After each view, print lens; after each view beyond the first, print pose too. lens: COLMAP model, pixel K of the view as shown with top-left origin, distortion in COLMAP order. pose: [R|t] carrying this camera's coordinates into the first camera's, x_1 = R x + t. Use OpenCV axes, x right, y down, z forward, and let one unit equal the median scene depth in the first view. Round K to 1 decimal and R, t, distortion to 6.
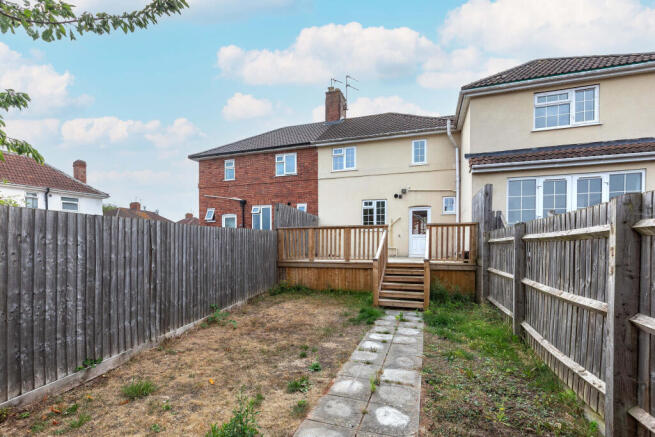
lens RADIAL K [[311.5, 0, 327.1], [0, 311.5, 248.9], [0, 0, 1]] dist [0.002663, 0.000200]
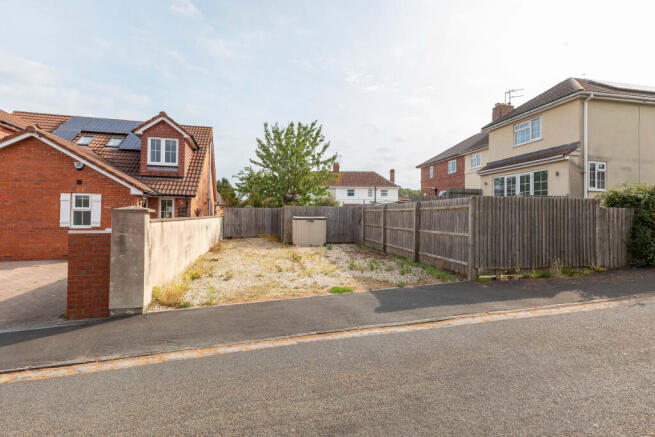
lens RADIAL K [[296.5, 0, 330.4], [0, 296.5, 214.9], [0, 0, 1]] dist [0.000913, 0.000062]
pose [[0.516126, 0.002691, -0.856508, 0.912927], [-0.007713, 0.999969, -0.001506, 0.002752], [0.856478, 0.007384, 0.516131, -0.414273]]
